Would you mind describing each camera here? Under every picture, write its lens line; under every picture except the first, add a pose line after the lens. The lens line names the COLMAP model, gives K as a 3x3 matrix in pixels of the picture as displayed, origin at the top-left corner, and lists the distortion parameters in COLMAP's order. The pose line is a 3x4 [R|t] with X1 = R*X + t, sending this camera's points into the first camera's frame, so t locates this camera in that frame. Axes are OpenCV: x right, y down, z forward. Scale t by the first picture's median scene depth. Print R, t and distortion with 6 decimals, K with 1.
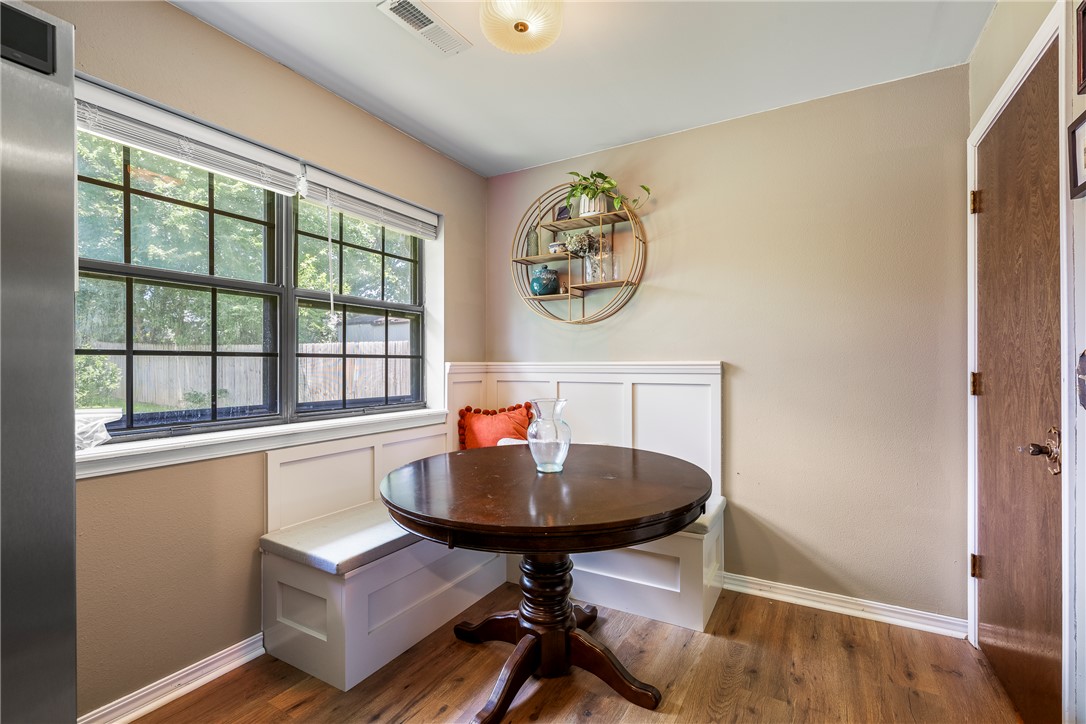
lens RADIAL K [[485.7, 0, 542.0], [0, 485.7, 366.6], [0, 0, 1]] dist [0.000630, -0.000416]
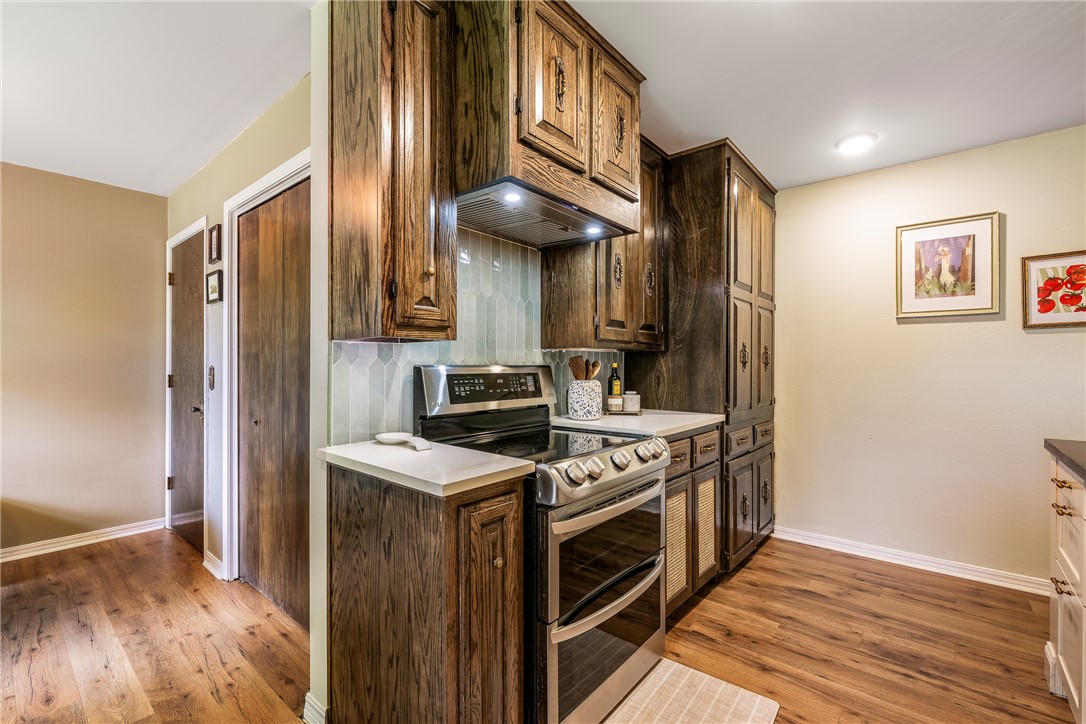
lens RADIAL K [[471.0, 0, 544.9], [0, 471.0, 362.9], [0, 0, 1]] dist [-0.004005, -0.000393]
pose [[0.174139, 0.004434, 0.984711, -0.562068], [-0.000869, 0.999990, -0.004349, -0.024711], [-0.984721, -0.000099, 0.174141, -0.649777]]
